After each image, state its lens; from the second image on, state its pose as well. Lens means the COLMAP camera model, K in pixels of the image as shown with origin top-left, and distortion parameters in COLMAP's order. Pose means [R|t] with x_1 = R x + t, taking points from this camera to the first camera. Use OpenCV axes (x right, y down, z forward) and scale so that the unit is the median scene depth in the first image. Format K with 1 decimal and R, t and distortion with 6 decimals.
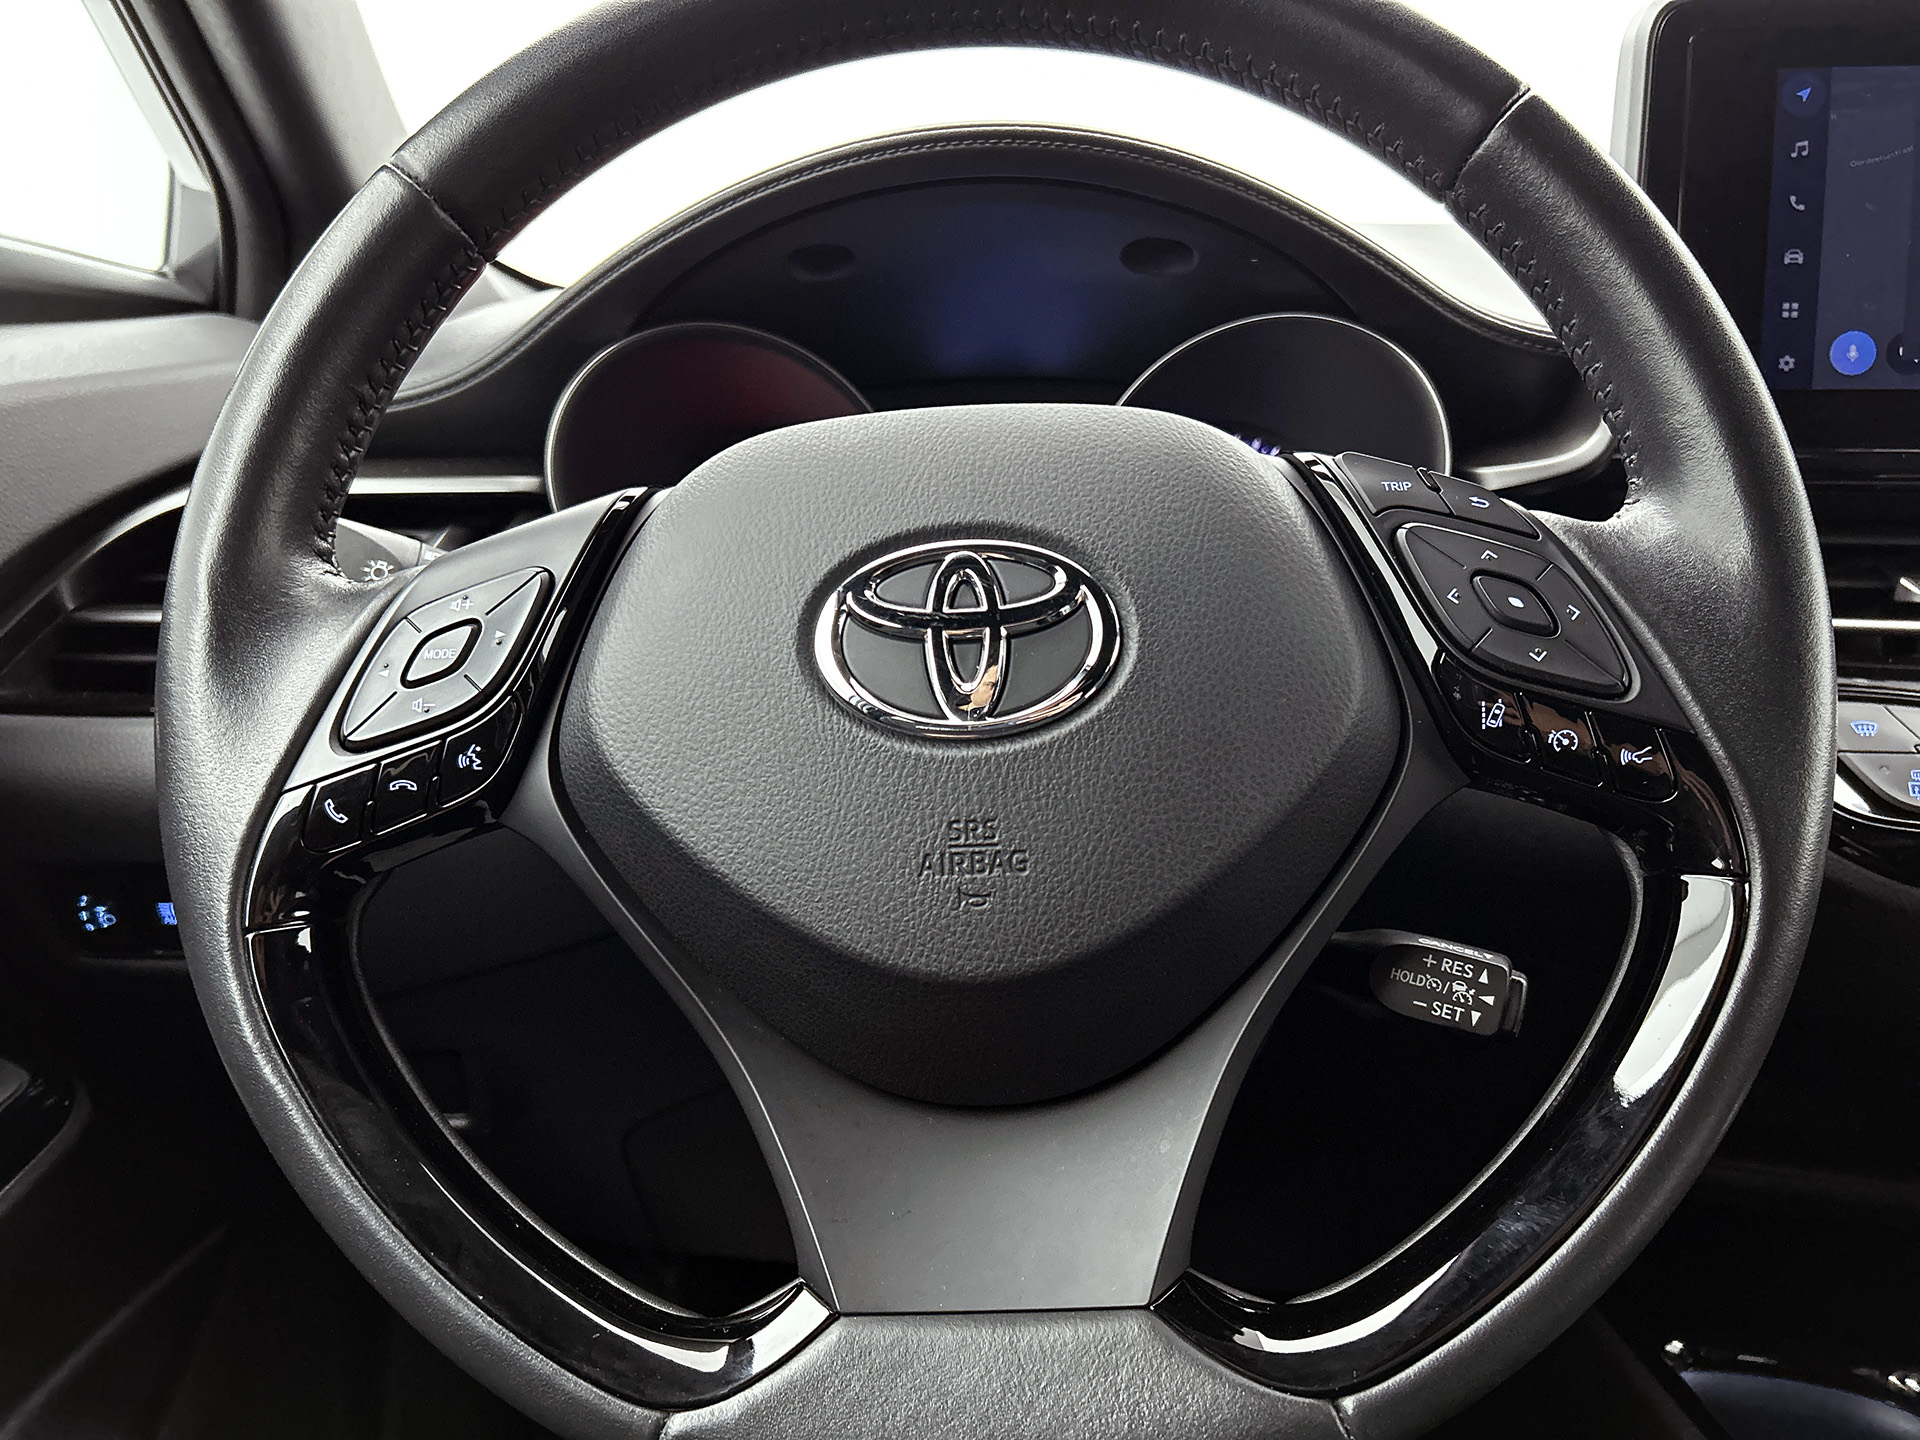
lens RADIAL K [[1474.3, 0, 935.6], [0, 1474.3, 714.2], [0, 0, 1]] dist [0.039927, -0.026341]
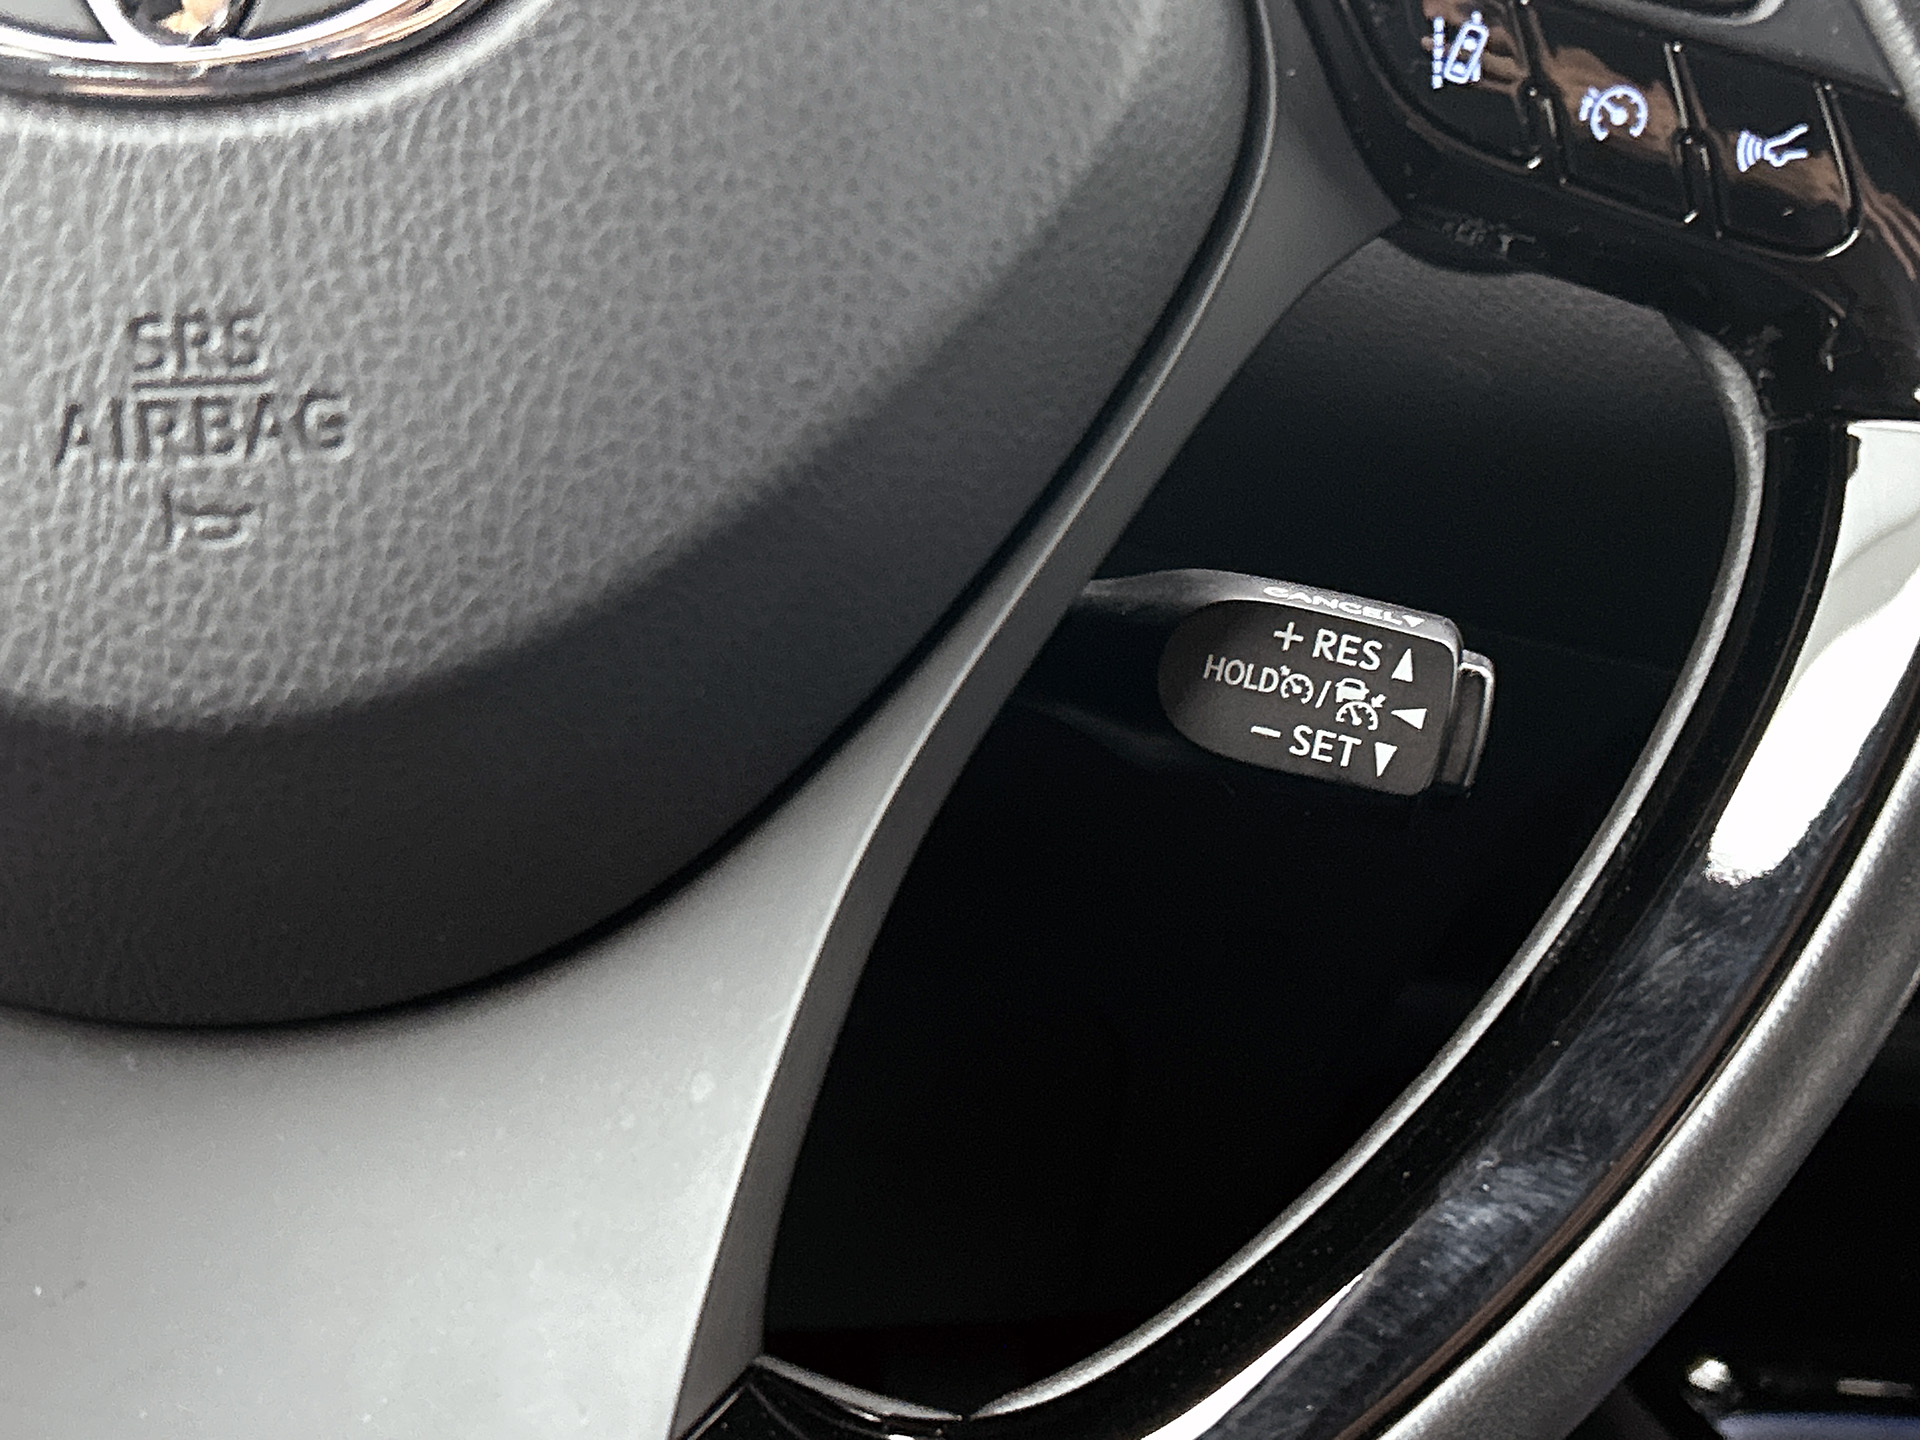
lens RADIAL K [[3058.7, 0, 953.1], [0, 3058.7, 723.6], [0, 0, 1]] dist [0.089965, 0.000000]
pose [[0.972219, -0.040005, 0.230628, 0.026908], [-0.003801, 0.982459, 0.186440, 0.025279], [-0.234041, -0.182137, 0.955014, 0.167186]]
